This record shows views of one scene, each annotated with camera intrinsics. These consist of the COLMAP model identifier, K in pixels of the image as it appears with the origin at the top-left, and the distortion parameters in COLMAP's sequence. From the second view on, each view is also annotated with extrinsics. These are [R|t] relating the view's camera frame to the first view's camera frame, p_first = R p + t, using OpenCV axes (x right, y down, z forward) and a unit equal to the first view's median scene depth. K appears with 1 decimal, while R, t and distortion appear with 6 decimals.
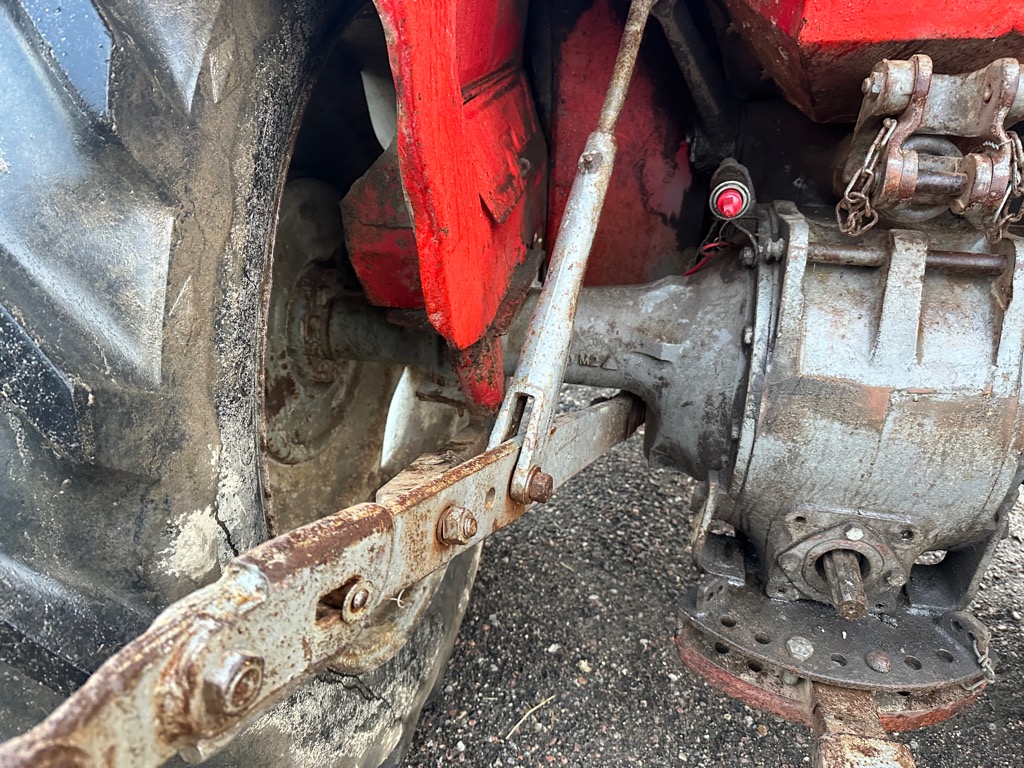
lens RADIAL K [[717.0, 0, 512.0], [0, 717.0, 384.0], [0, 0, 1]] dist [0.061397, -0.088253]
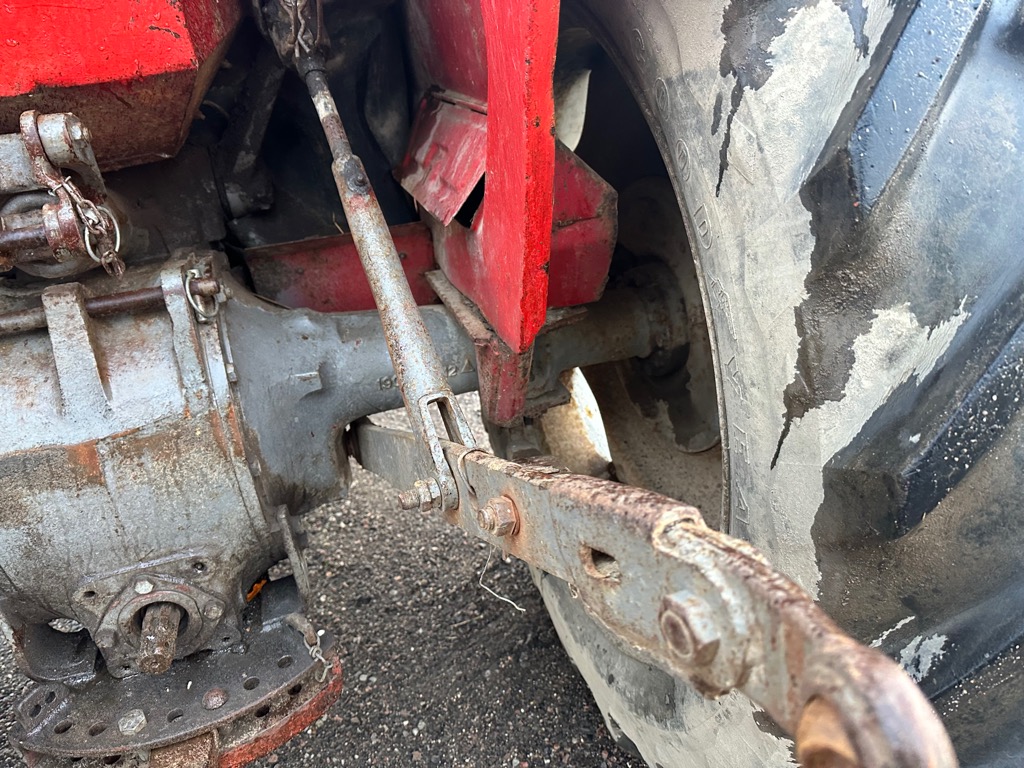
lens RADIAL K [[712.0, 0, 509.1], [0, 712.0, 389.3], [0, 0, 1]] dist [0.053444, -0.087629]
pose [[0.865348, -0.301266, 0.400514, 0.595333], [0.327314, 0.944909, 0.003565, 0.112886], [-0.379523, 0.128009, 0.916284, -0.108414]]
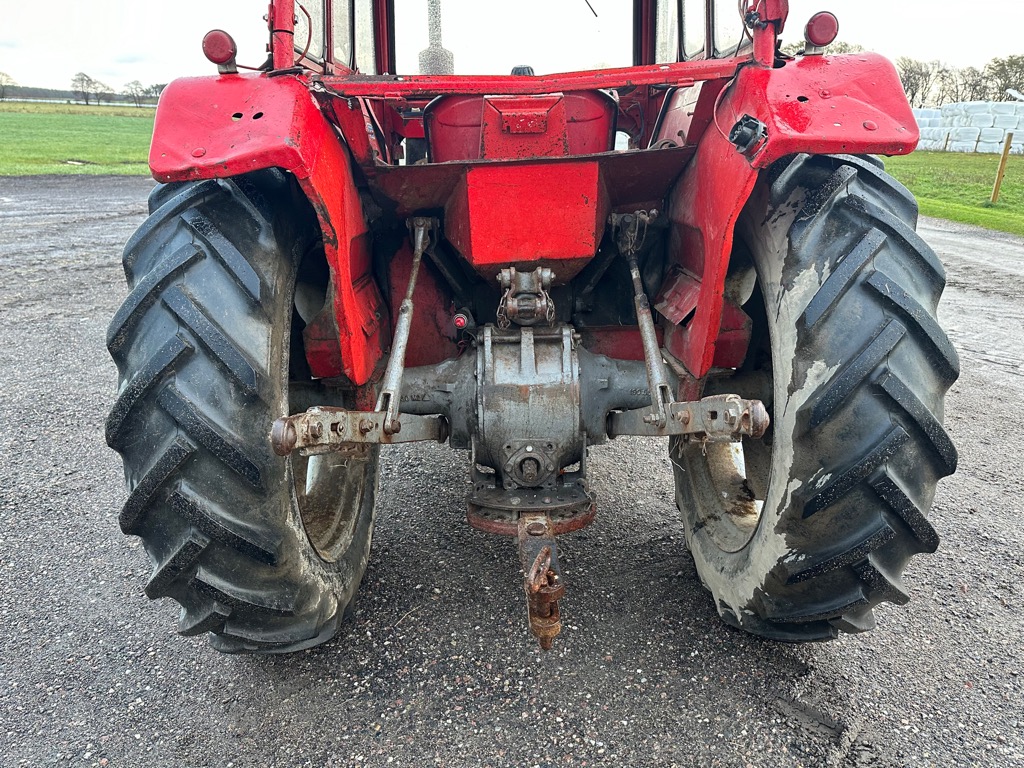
lens RADIAL K [[703.8, 0, 515.9], [0, 703.8, 390.5], [0, 0, 1]] dist [0.176775, -0.278888]
pose [[0.974925, -0.086437, 0.205061, -0.042803], [0.130004, 0.969110, -0.209584, 0.512969], [-0.180611, 0.230987, 0.956046, -1.321905]]
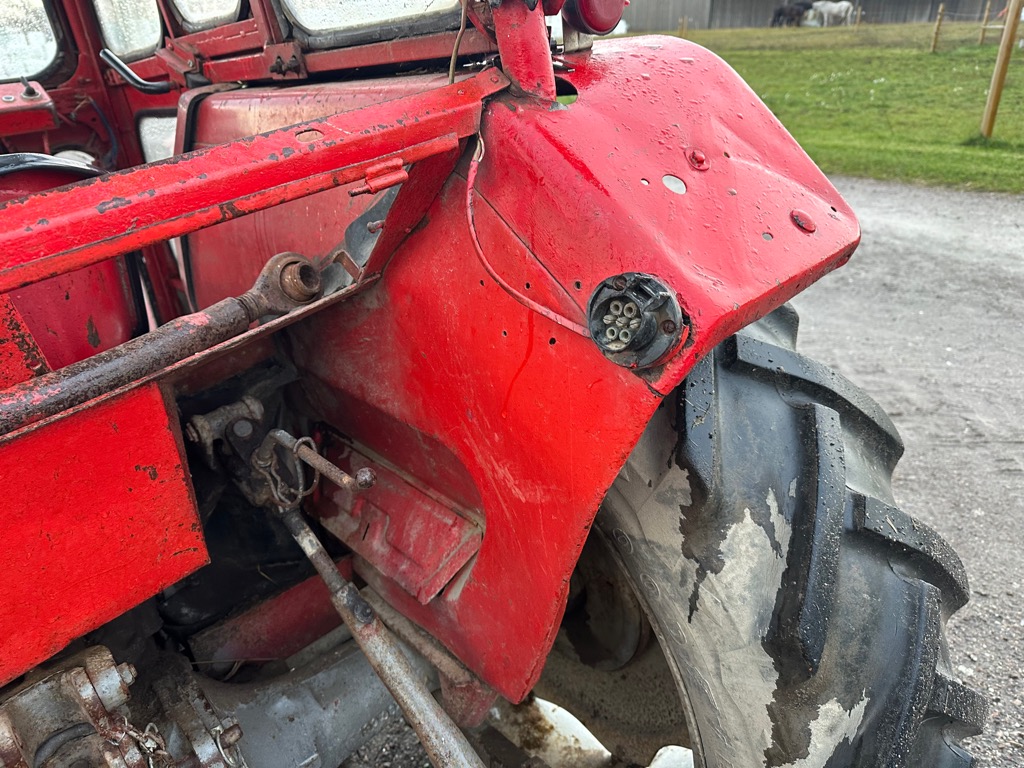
lens RADIAL K [[726.6, 0, 500.7], [0, 726.6, 379.4], [0, 0, 1]] dist [-0.003469, -0.007987]
pose [[0.593242, -0.409097, 0.693328, 0.390439], [0.501663, 0.861444, 0.079049, -0.476315], [-0.629602, 0.300922, 0.716273, -0.231375]]
